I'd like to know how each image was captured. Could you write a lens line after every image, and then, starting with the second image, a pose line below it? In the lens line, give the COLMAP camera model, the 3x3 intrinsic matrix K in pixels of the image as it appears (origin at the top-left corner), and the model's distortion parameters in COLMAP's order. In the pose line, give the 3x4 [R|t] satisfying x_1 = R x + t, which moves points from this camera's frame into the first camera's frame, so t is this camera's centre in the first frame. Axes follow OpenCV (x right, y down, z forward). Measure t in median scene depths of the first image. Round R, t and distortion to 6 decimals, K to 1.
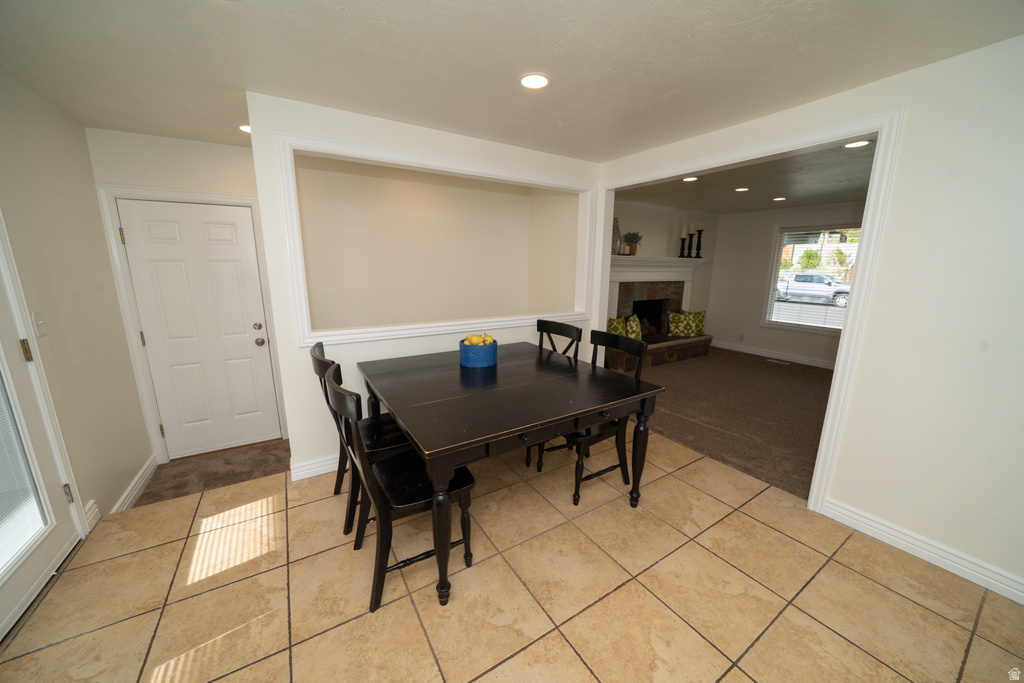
lens RADIAL K [[376.8, 0, 542.8], [0, 376.8, 342.4], [0, 0, 1]] dist [0.001283, 0.000121]
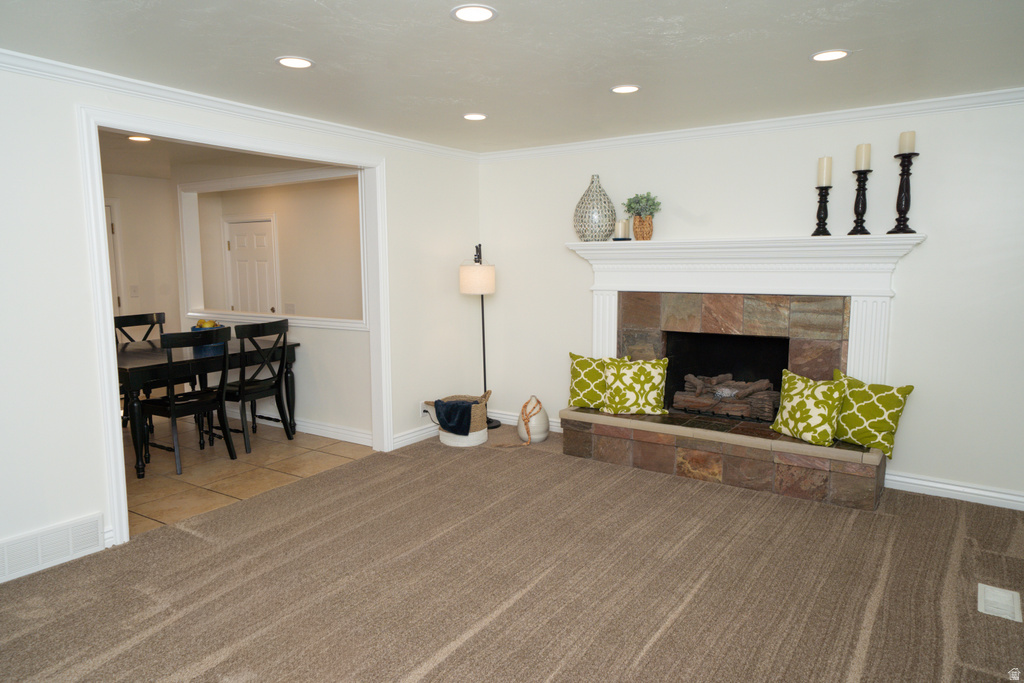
lens RADIAL K [[668.3, 0, 513.3], [0, 668.3, 354.4], [0, 0, 1]] dist [0.033196, 0.000593]
pose [[0.368748, 0.121326, -0.921577, 0.902170], [-0.173938, 0.982939, 0.059807, -0.090538], [0.913110, 0.138244, 0.383560, 0.458544]]
